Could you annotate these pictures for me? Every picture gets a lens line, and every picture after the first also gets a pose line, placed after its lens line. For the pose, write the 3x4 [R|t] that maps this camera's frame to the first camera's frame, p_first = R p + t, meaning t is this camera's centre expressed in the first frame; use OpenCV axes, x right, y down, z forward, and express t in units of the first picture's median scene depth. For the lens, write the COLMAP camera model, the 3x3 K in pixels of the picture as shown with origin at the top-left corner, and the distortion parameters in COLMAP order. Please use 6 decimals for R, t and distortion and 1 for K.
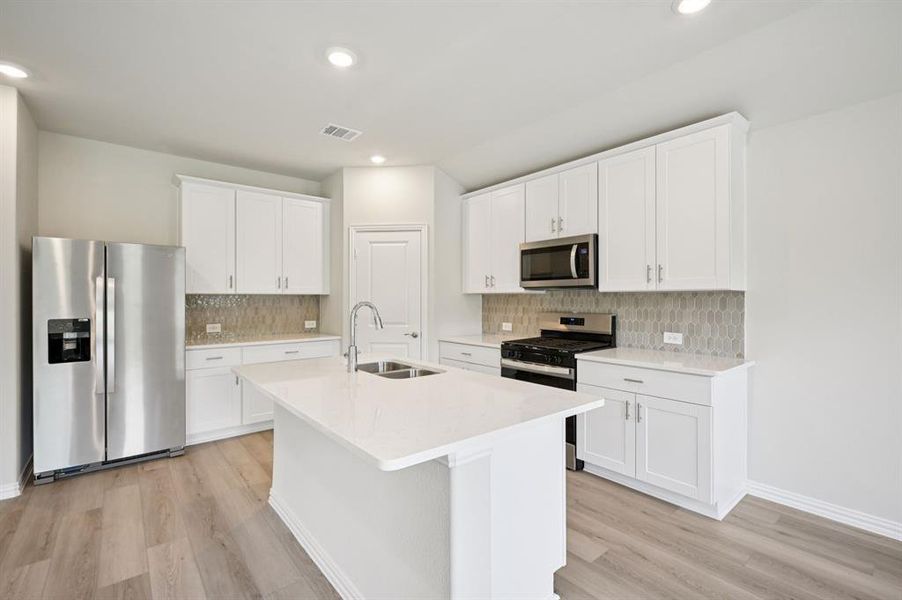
lens RADIAL K [[398.3, 0, 450.7], [0, 398.3, 297.8], [0, 0, 1]] dist [-0.003497, 0.000024]
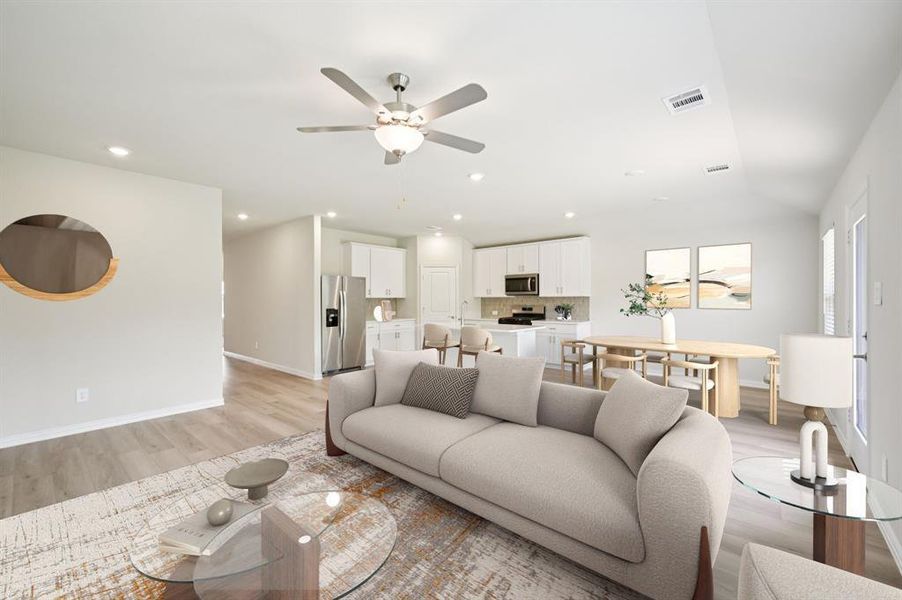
lens RADIAL K [[357.3, 0, 458.4], [0, 357.3, 301.9], [0, 0, 1]] dist [-0.000638, -0.000019]
pose [[0.981663, -0.004243, 0.190575, -0.417032], [0.003040, 0.999974, 0.006605, 0.000727], [-0.190598, -0.005905, 0.981650, -0.833497]]
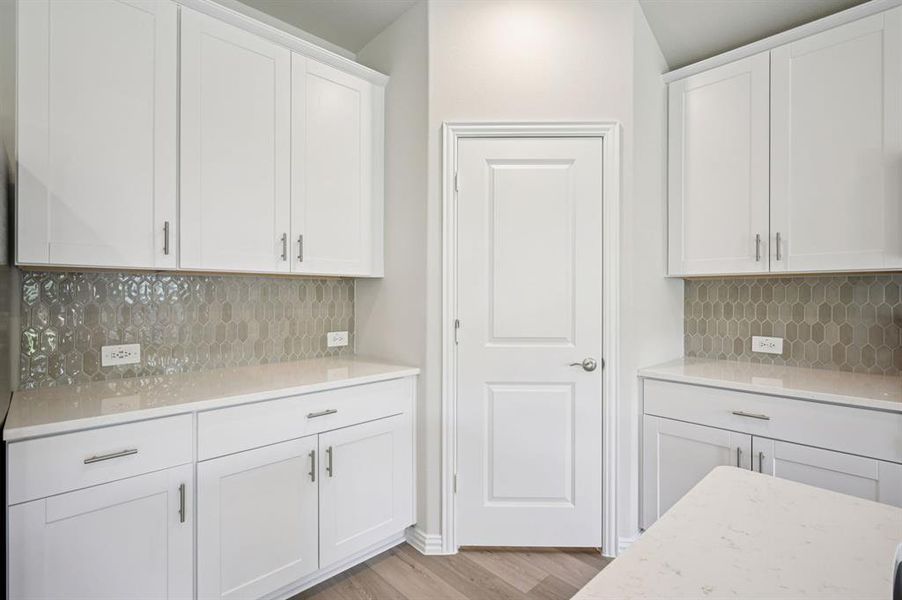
lens RADIAL K [[433.2, 0, 449.9], [0, 433.2, 294.4], [0, 0, 1]] dist [0.000860, 0.000560]
pose [[0.997028, 0.003764, 0.076944, -0.287150], [-0.003759, 0.999993, -0.000204, 0.013154], [-0.076944, -0.000086, 0.997035, 0.517566]]
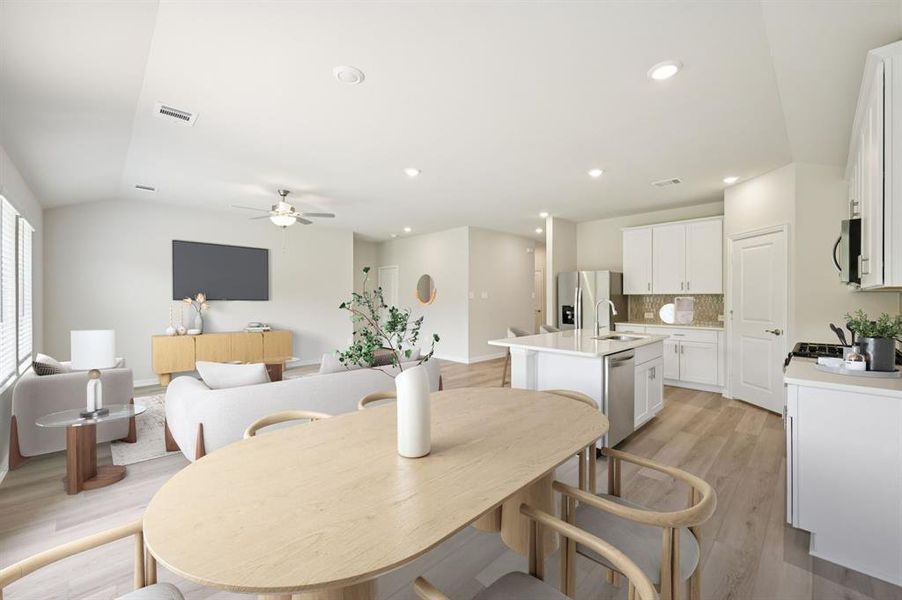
lens RADIAL K [[357.3, 0, 454.1], [0, 357.3, 298.7], [0, 0, 1]] dist [-0.000638, -0.000019]
pose [[0.082506, 0.005643, -0.996575, 0.761972], [0.007387, 0.999953, 0.006273, -0.006037], [0.996563, -0.007879, 0.082460, 0.088989]]
